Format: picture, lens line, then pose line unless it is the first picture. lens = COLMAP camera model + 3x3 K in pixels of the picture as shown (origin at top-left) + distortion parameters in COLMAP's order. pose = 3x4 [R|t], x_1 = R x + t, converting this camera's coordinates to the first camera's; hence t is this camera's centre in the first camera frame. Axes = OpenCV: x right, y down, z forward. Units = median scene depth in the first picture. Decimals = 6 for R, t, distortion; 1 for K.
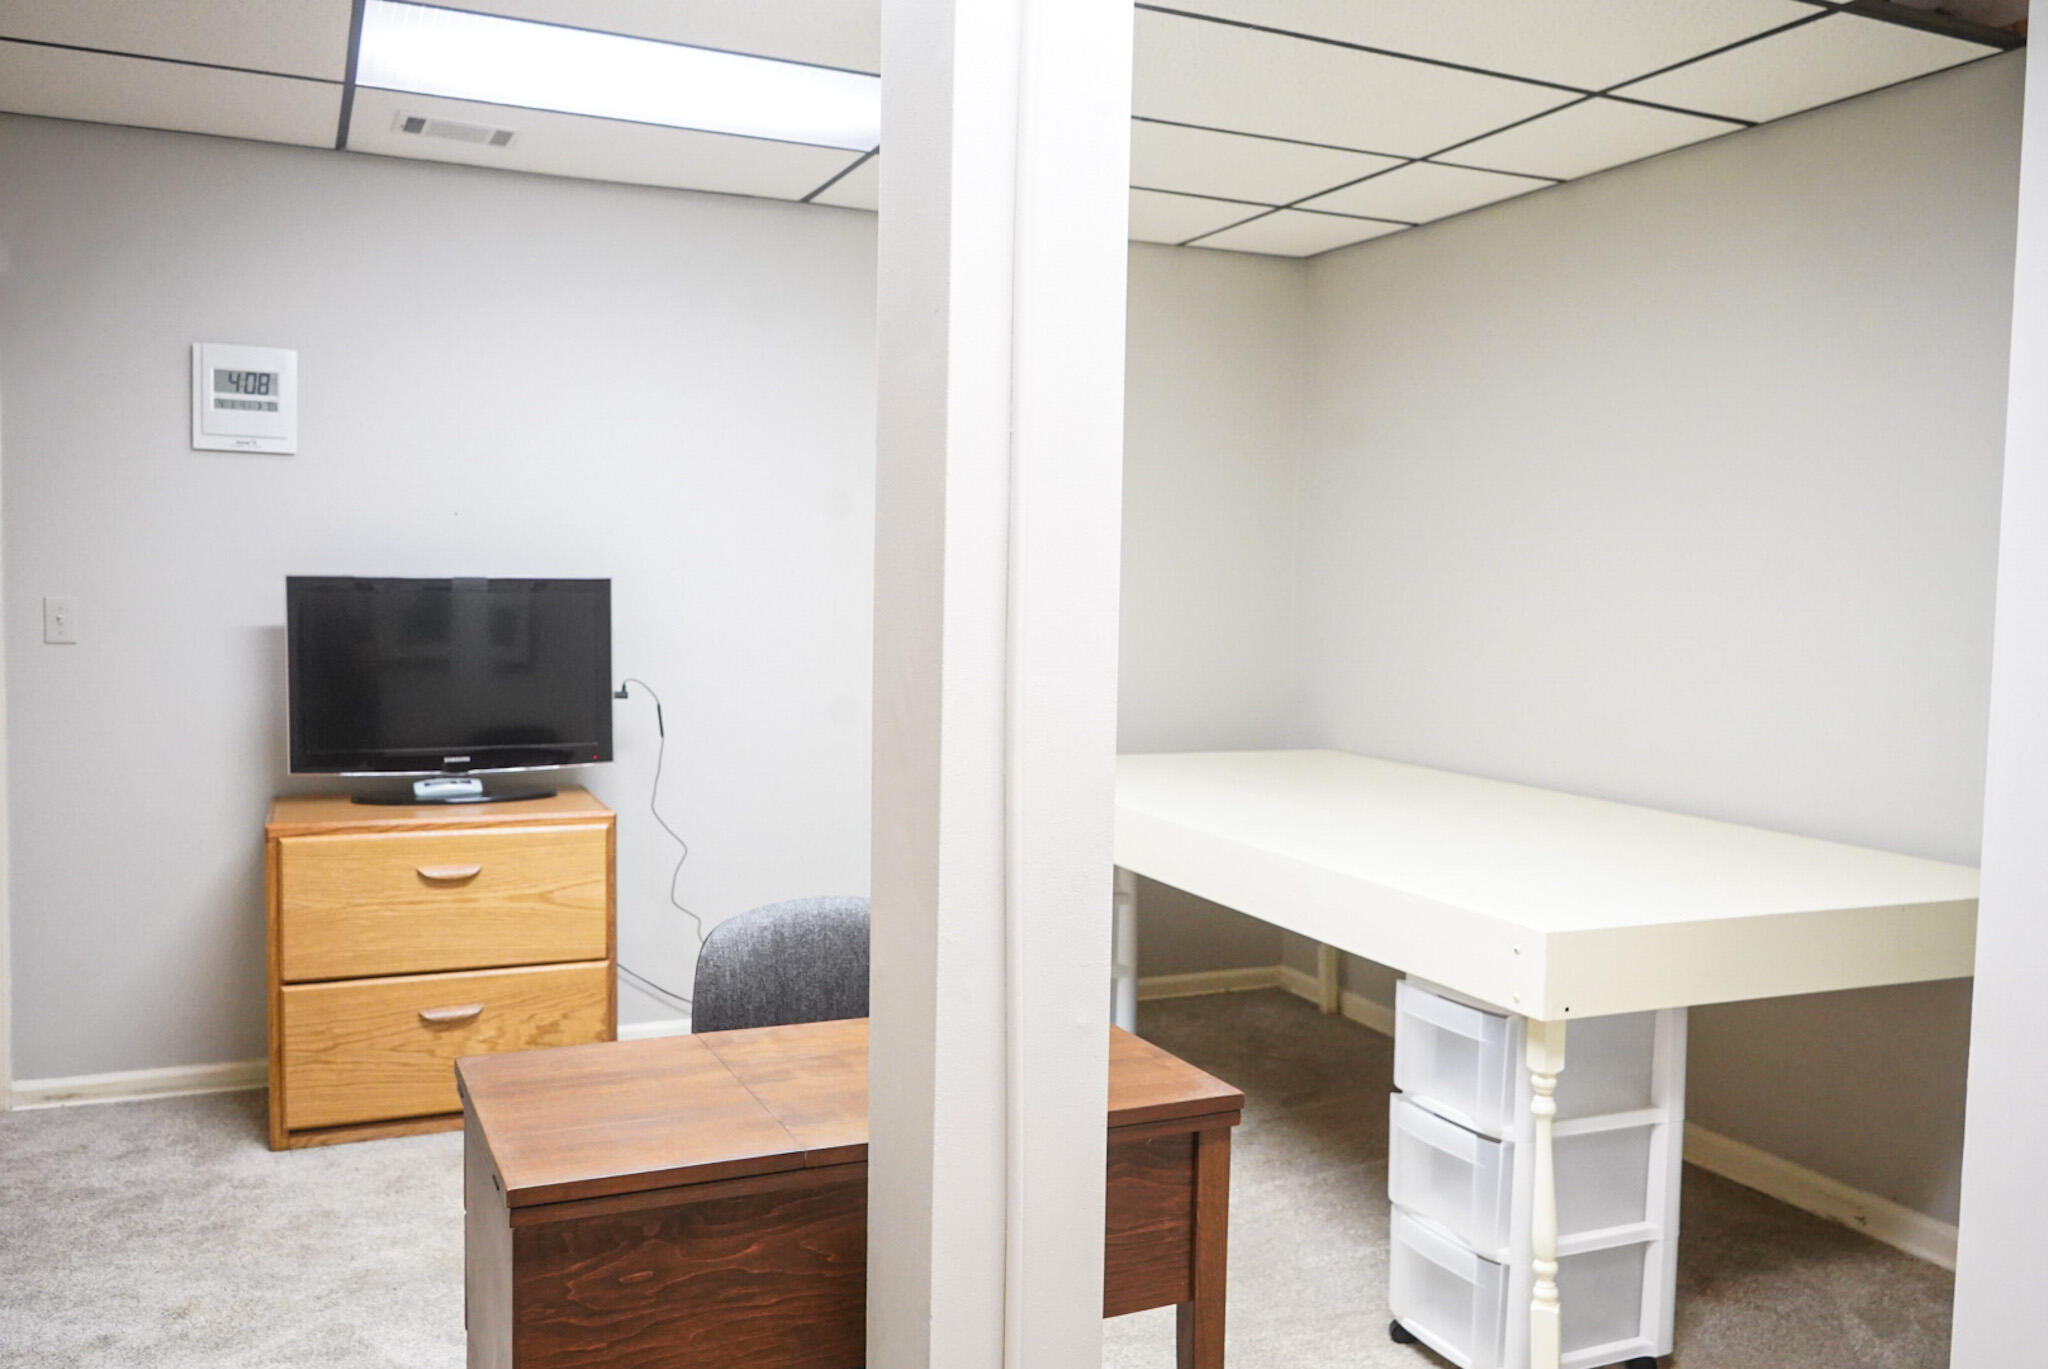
lens RADIAL K [[1646.9, 0, 1028.6], [0, 1646.9, 681.8], [0, 0, 1]] dist [-0.012901, 0.011565]
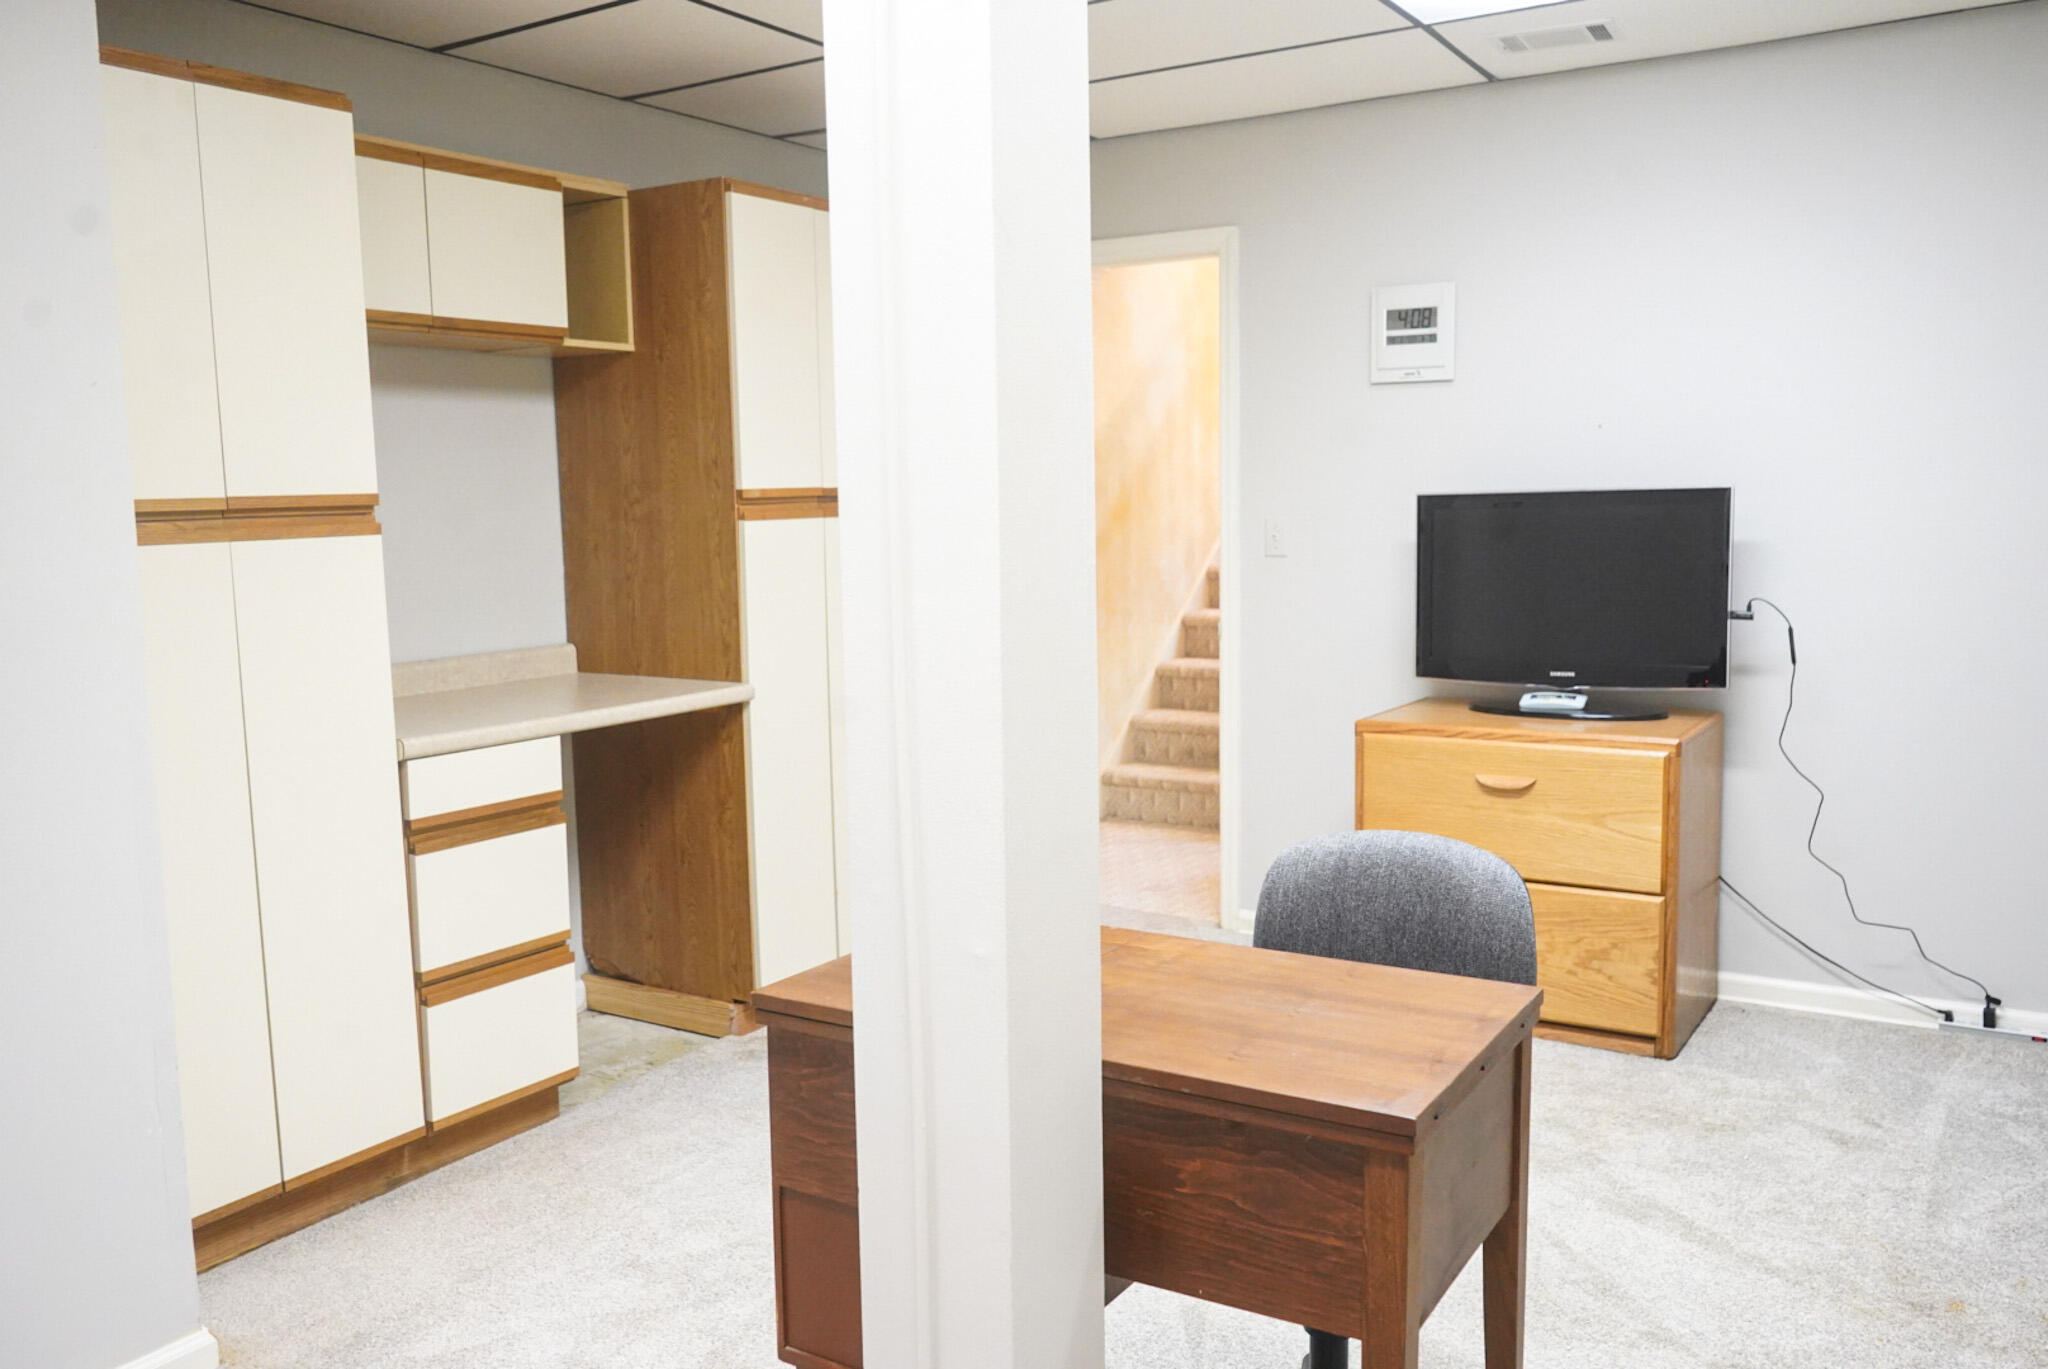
lens RADIAL K [[1646.9, 0, 1028.6], [0, 1646.9, 681.8], [0, 0, 1]] dist [-0.012901, 0.011565]
pose [[0.547718, 0.066795, -0.833993, 0.315715], [-0.021462, 0.997602, 0.065804, -0.007191], [0.836388, -0.018142, 0.547838, 0.181138]]
